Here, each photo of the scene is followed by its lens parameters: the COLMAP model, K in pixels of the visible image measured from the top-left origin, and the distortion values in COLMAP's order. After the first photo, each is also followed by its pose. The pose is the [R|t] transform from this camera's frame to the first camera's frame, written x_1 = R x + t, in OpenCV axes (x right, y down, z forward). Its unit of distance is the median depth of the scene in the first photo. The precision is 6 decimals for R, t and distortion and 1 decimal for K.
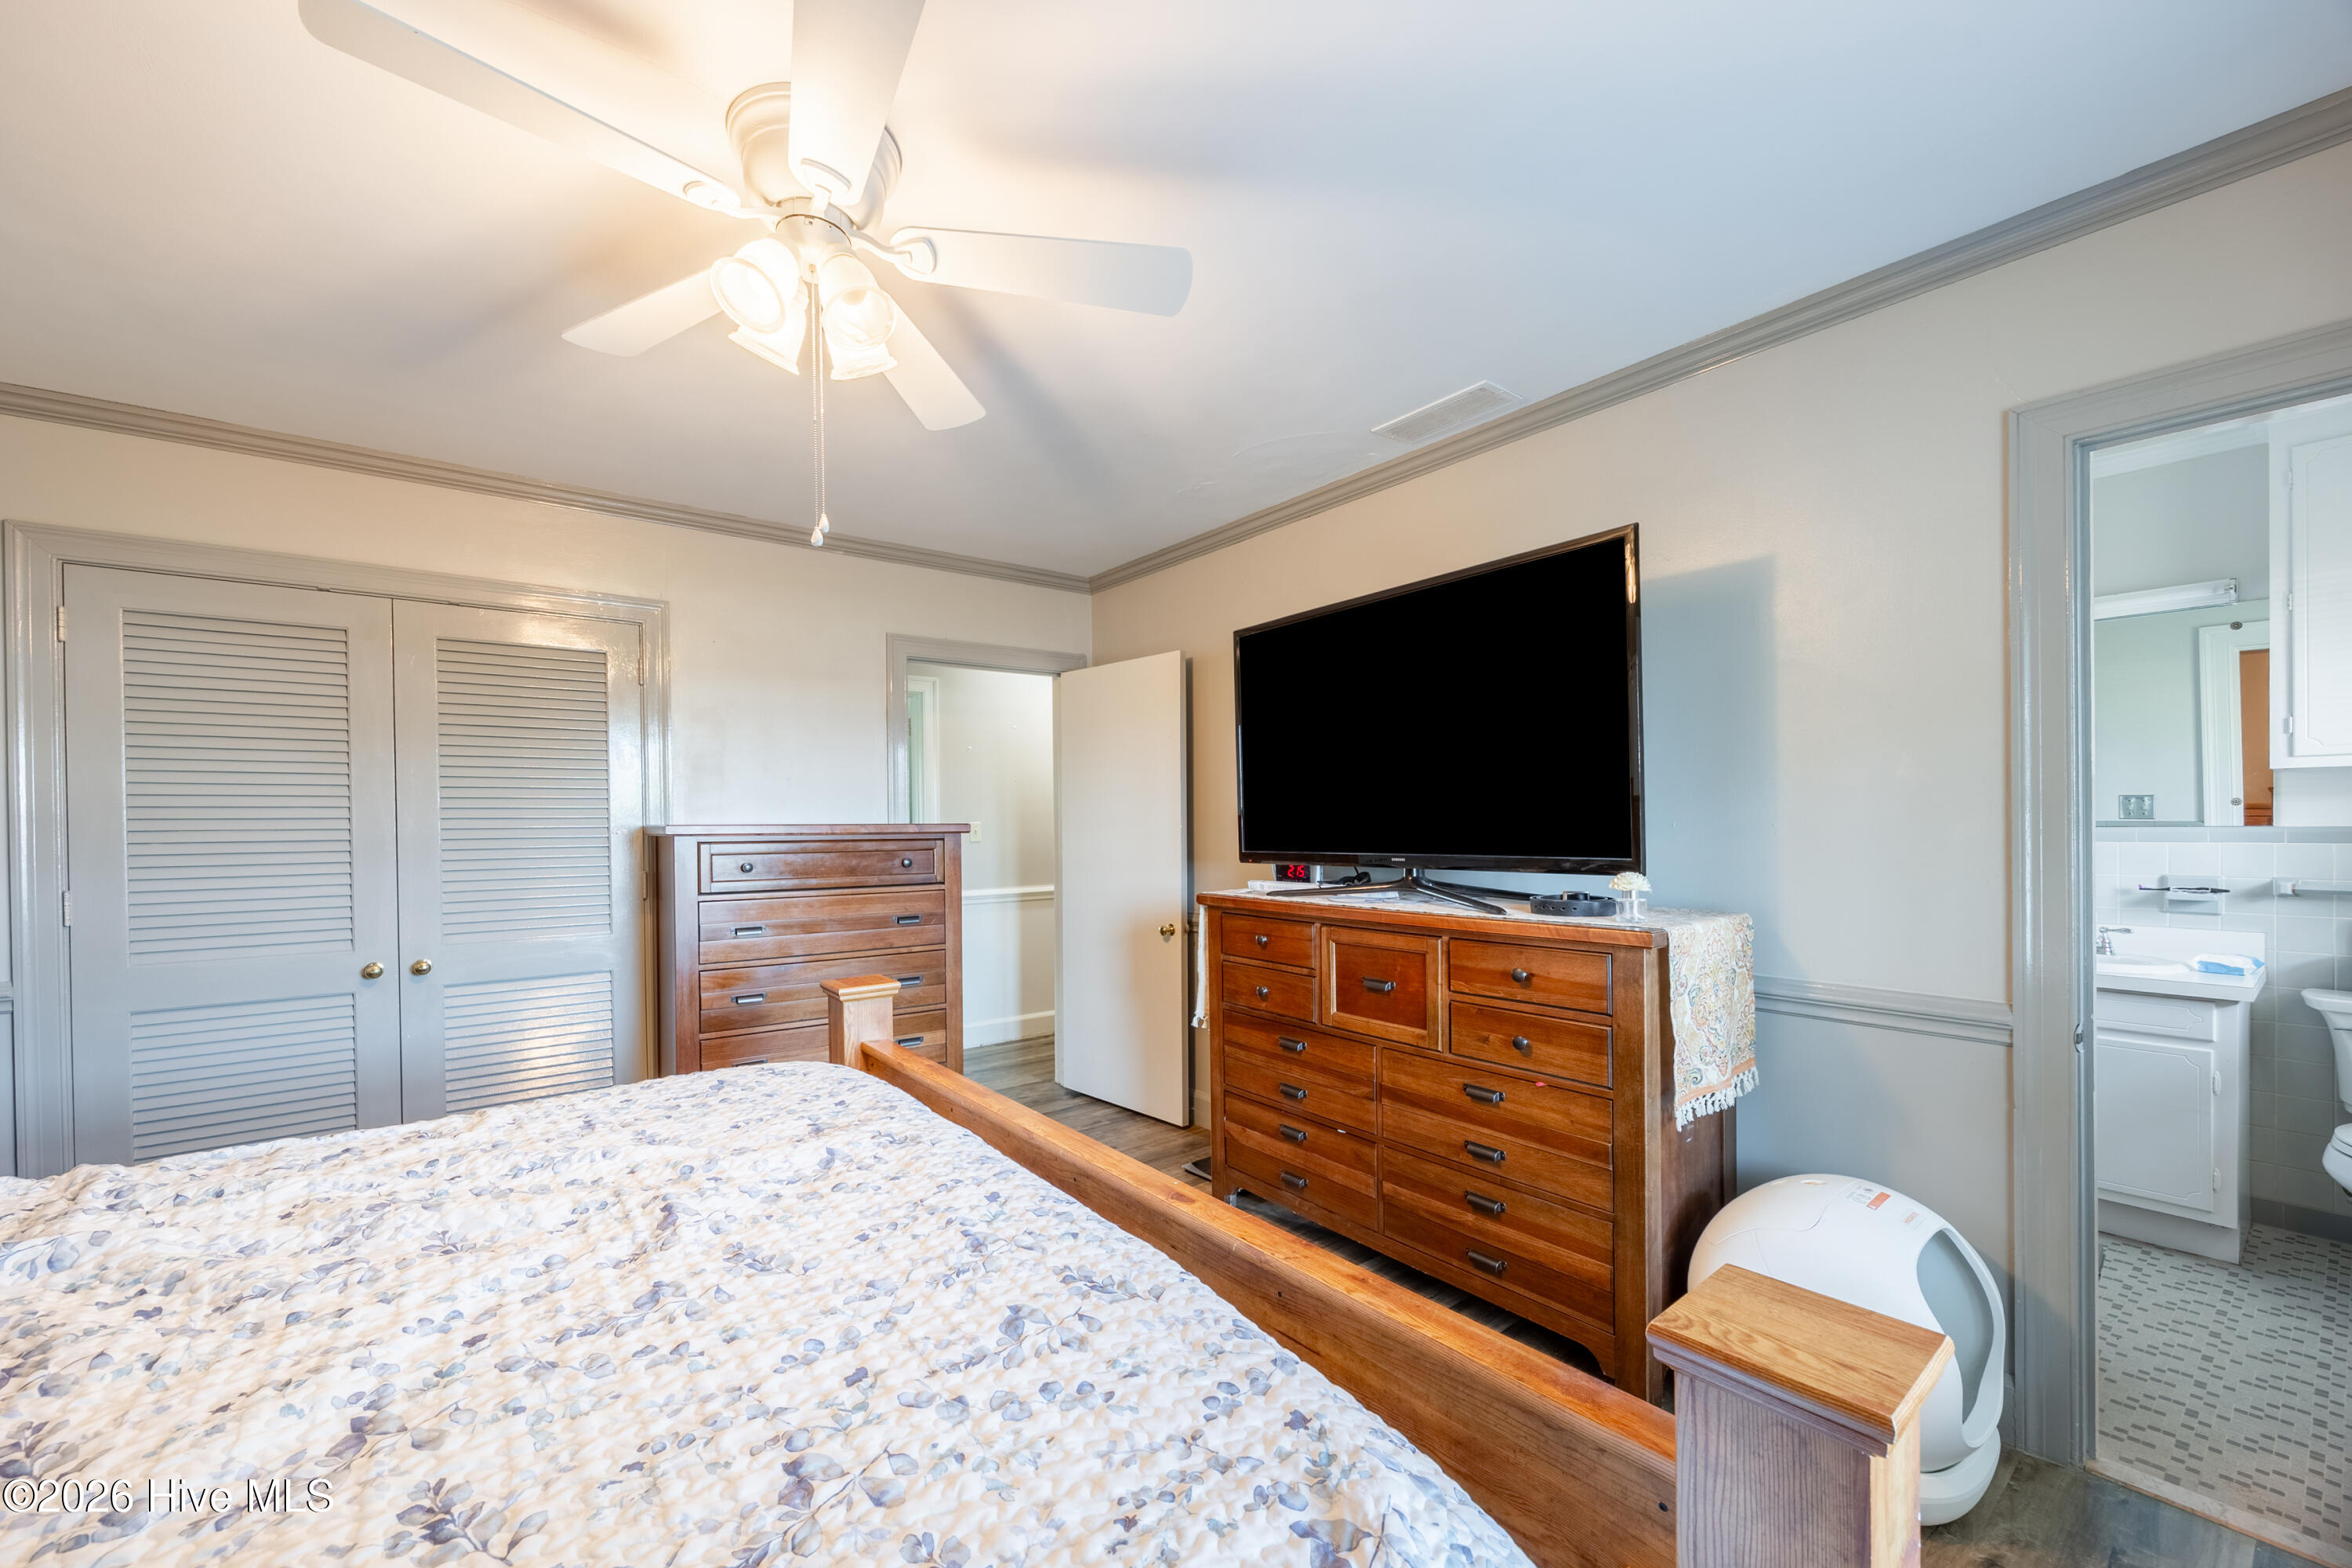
lens RADIAL K [[905.4, 0, 1176.7], [0, 905.4, 817.3], [0, 0, 1]] dist [-0.002493, -0.000061]
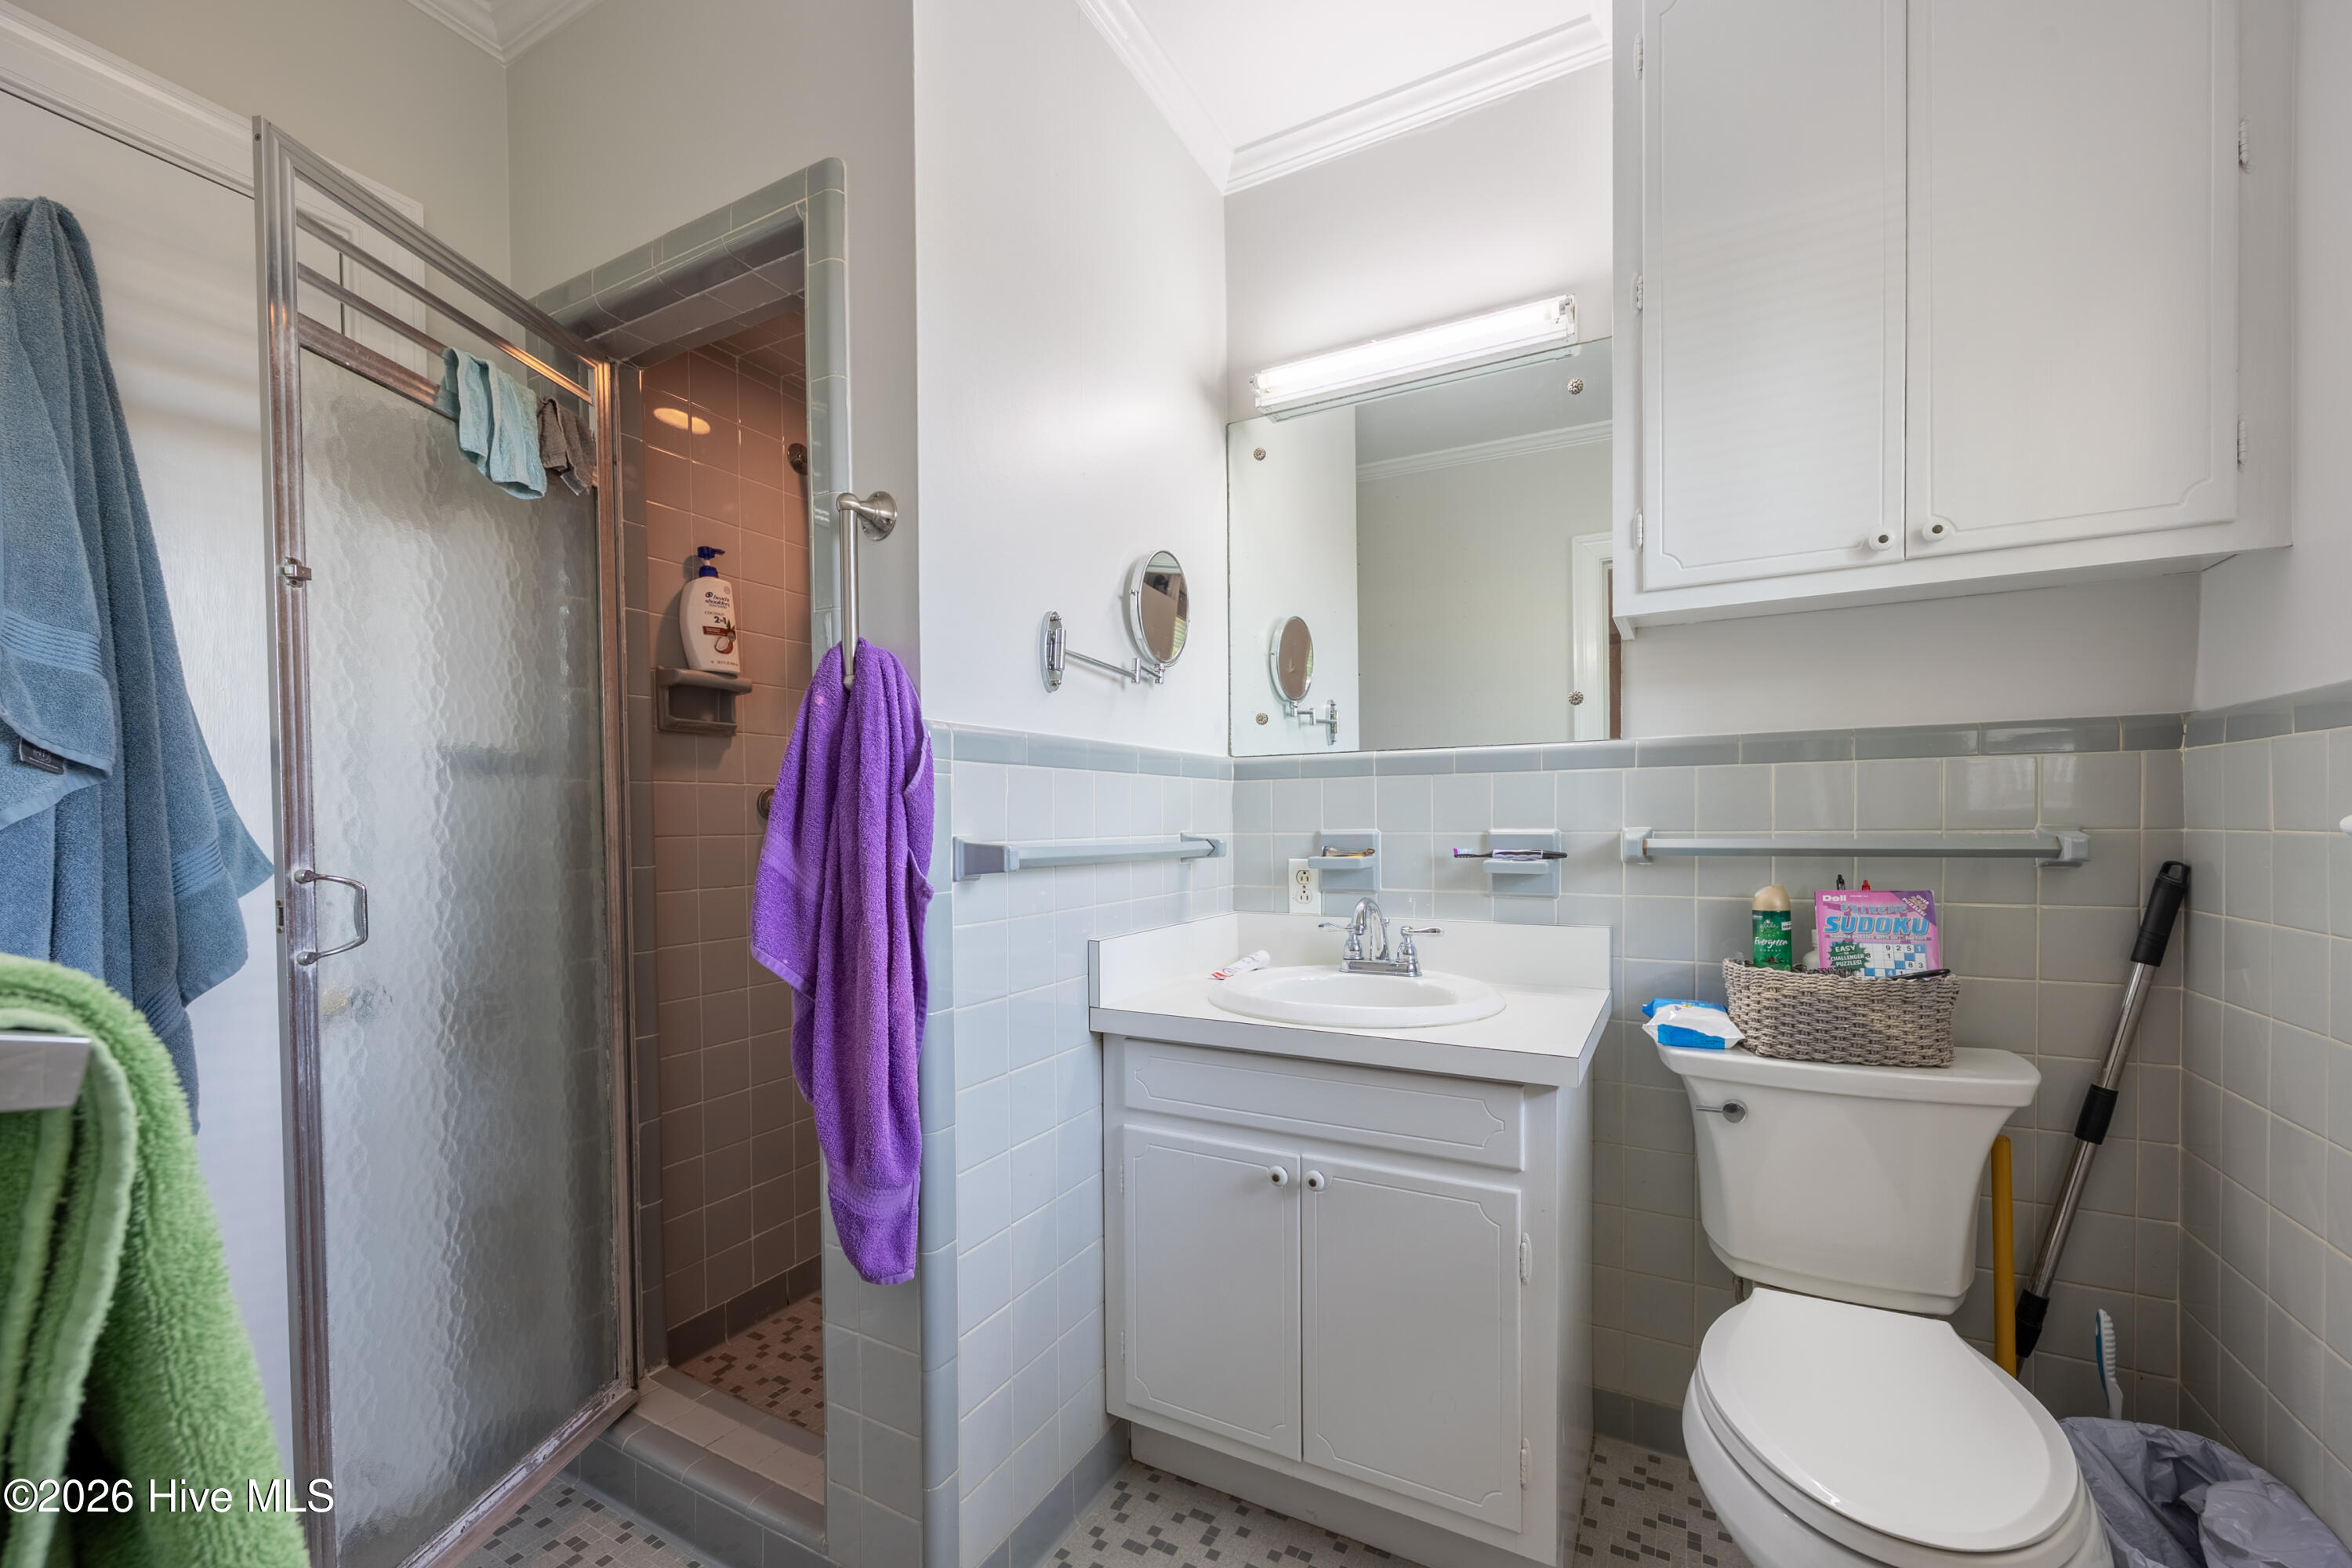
lens RADIAL K [[905.4, 0, 1173.6], [0, 905.4, 798.9], [0, 0, 1]] dist [-0.002493, -0.000061]
pose [[0.919154, -0.006792, 0.393840, 0.775711], [0.001793, 0.999913, 0.013060, 0.039386], [-0.393894, -0.011298, 0.919086, 0.620355]]
